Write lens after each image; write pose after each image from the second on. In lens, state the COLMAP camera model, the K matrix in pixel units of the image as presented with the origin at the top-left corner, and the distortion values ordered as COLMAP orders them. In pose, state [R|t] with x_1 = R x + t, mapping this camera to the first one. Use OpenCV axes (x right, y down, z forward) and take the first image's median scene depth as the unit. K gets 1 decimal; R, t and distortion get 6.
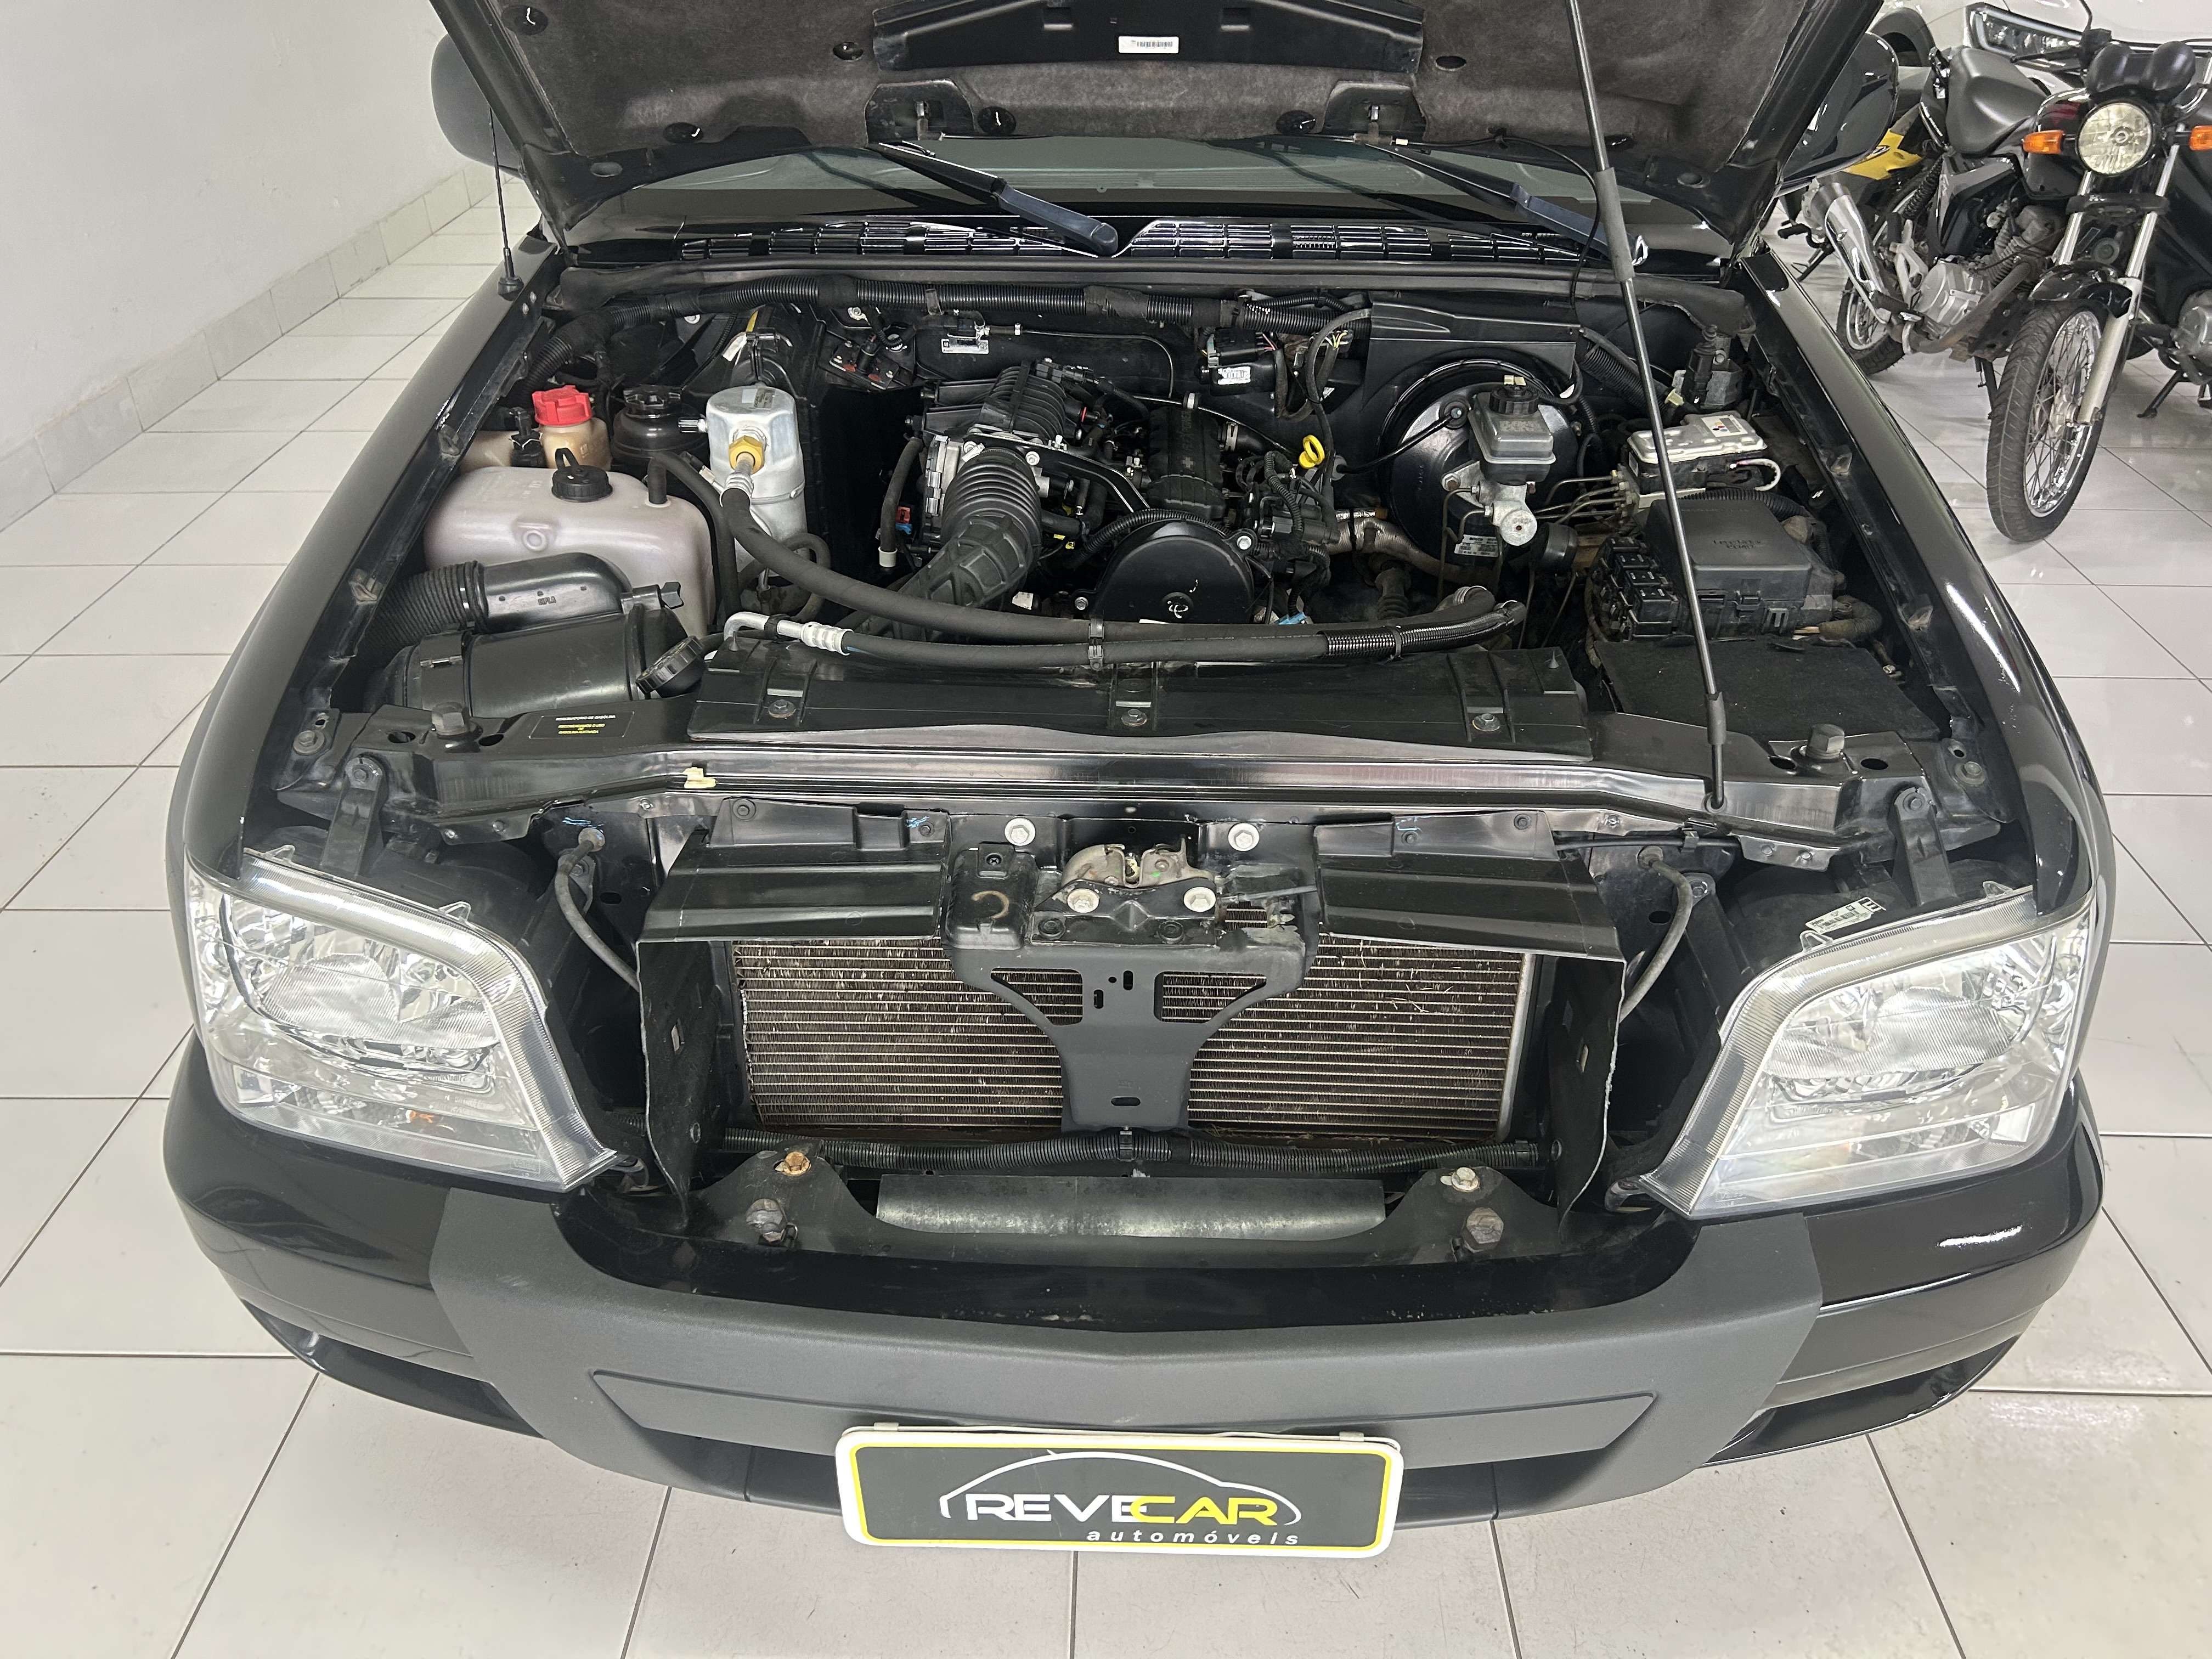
lens RADIAL K [[1702.3, 0, 1108.1], [0, 1702.3, 881.1], [0, 0, 1]] dist [0.062721, -0.079064]
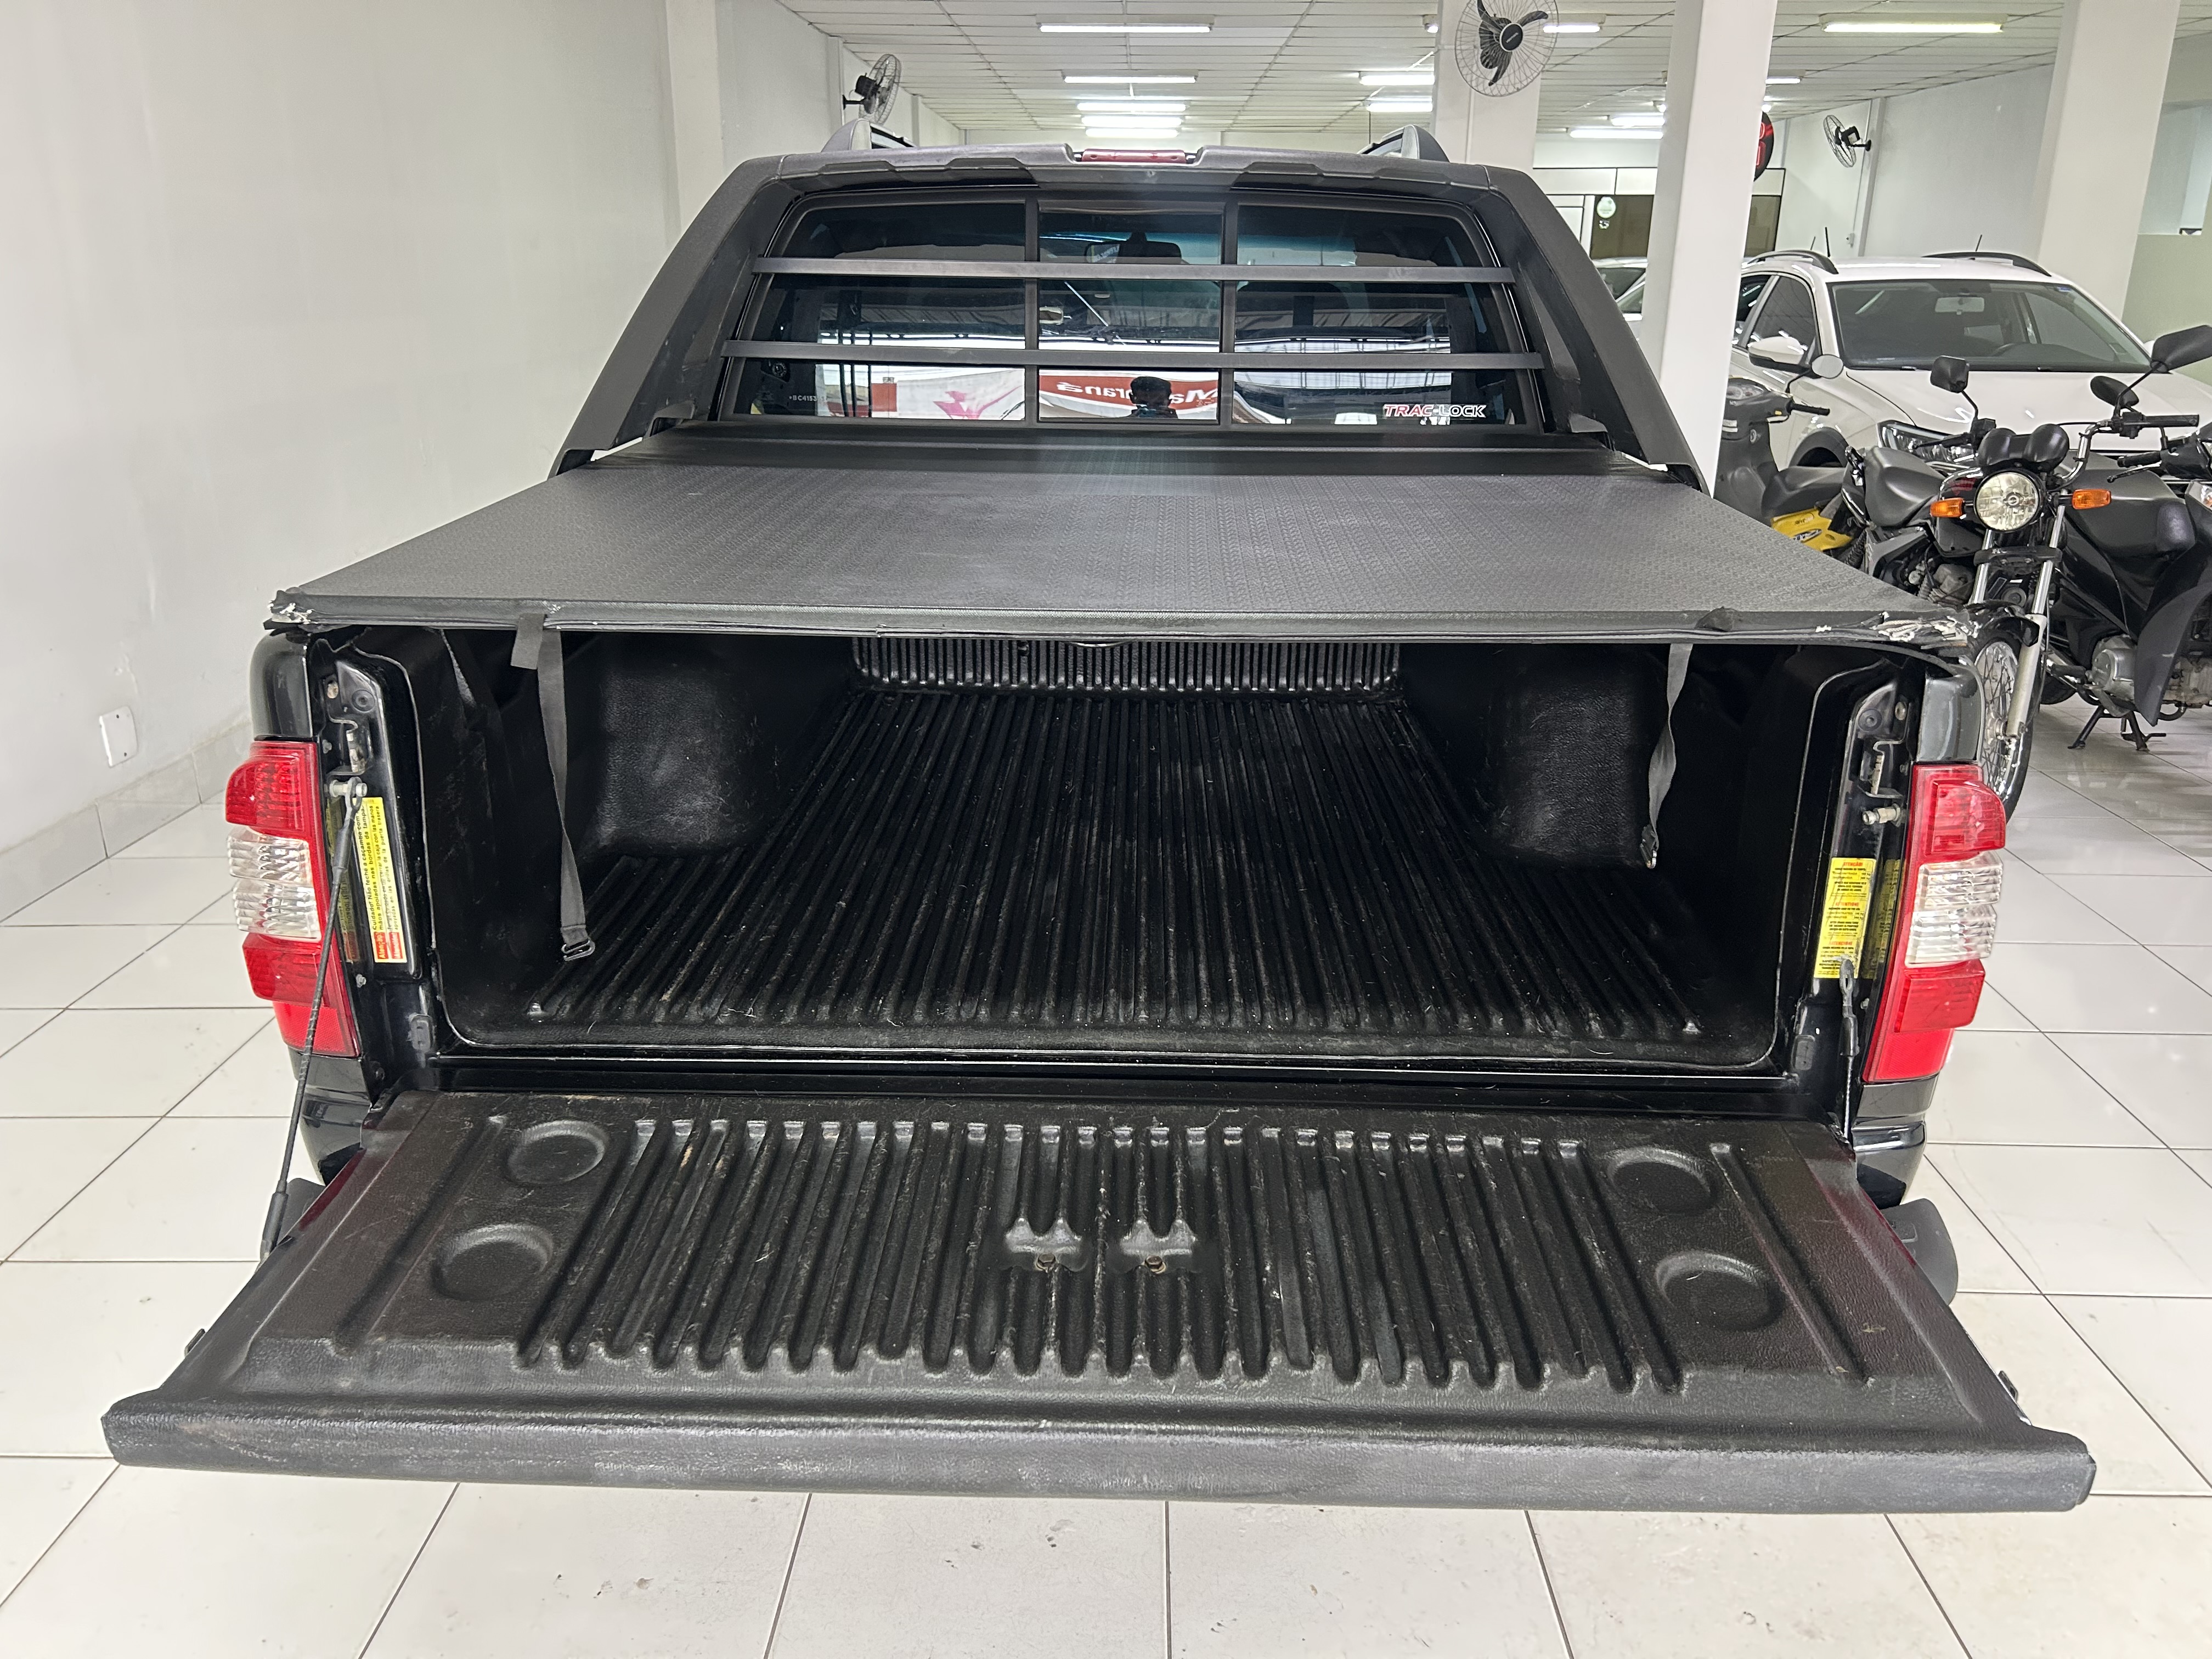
lens RADIAL K [[1702.4, 0, 1106.0], [0, 1702.4, 829.5], [0, 0, 1]] dist [0.013553, 0.004547]
pose [[0.999981, 0.003626, -0.004969, -0.024560], [-0.004767, 0.967356, -0.253376, 0.083029], [0.003888, 0.253395, 0.967355, -0.075904]]
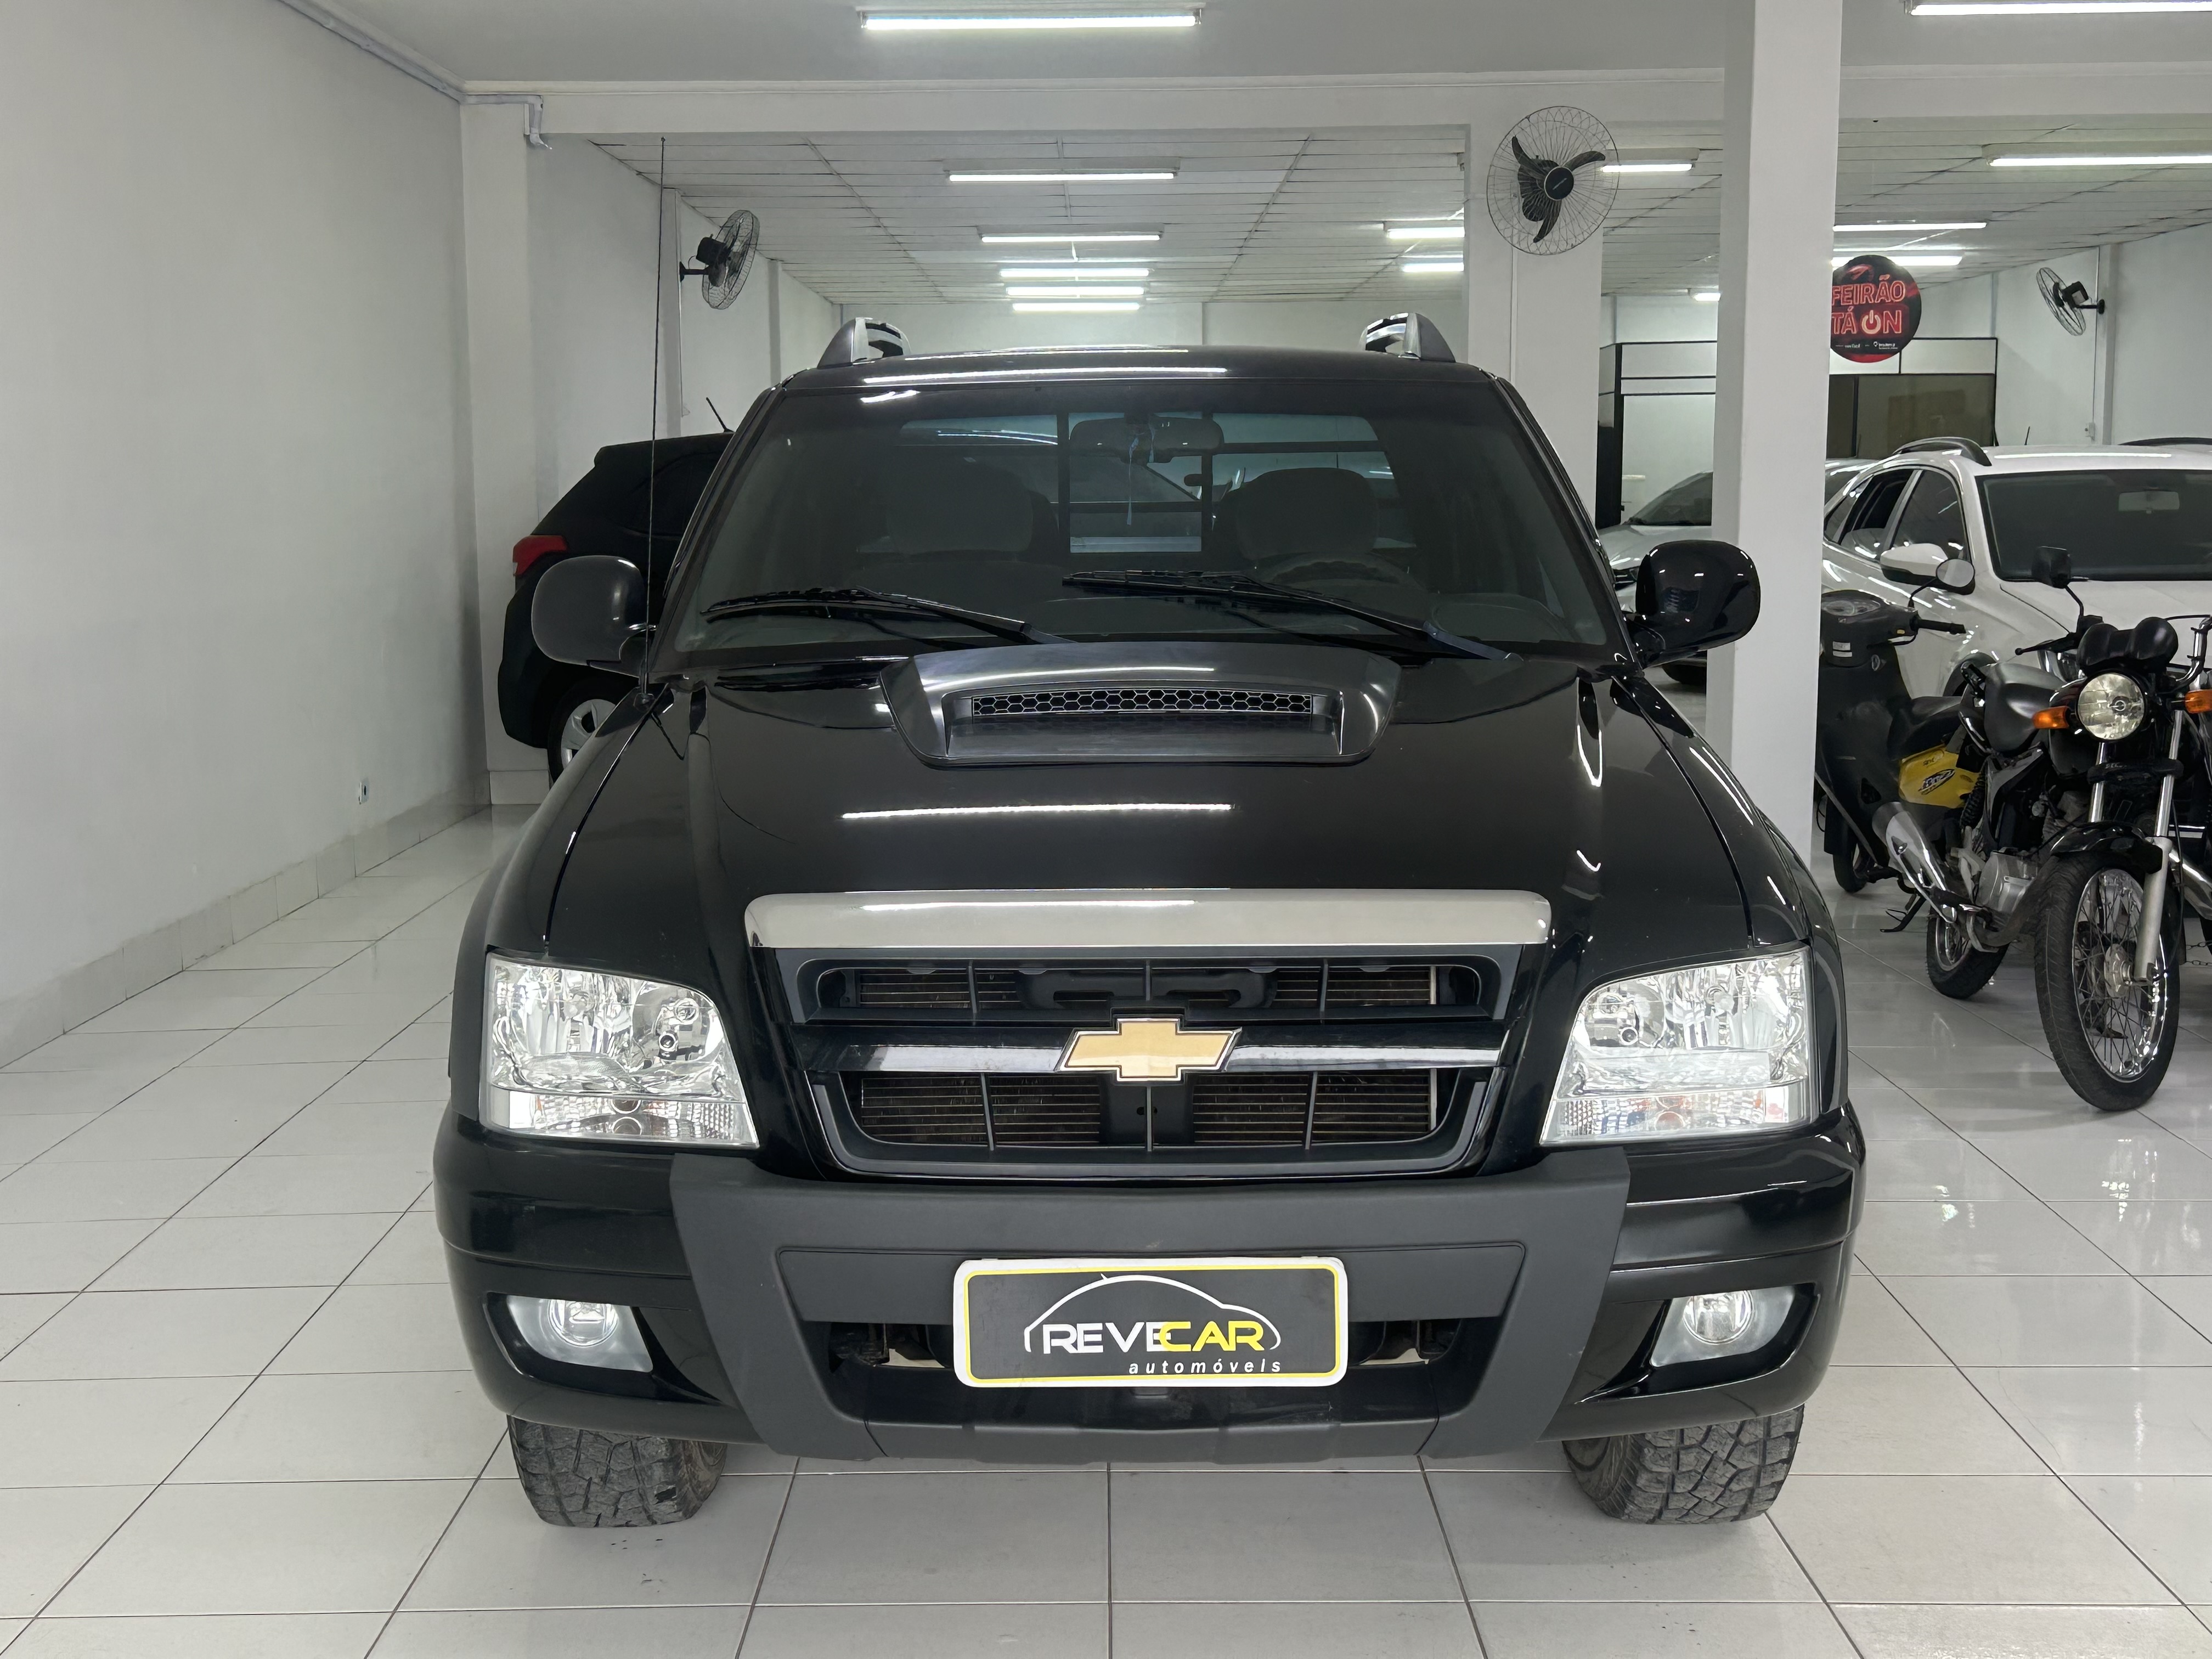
lens RADIAL K [[2671.9, 0, 1174.9], [0, 2671.9, 768.8], [0, 0, 1]] dist [0.120575, -0.275995]
pose [[0.999002, -0.019877, 0.039996, -0.015804], [0.035891, 0.890254, -0.454047, 0.283746], [-0.026581, 0.455030, 0.890079, -0.349418]]
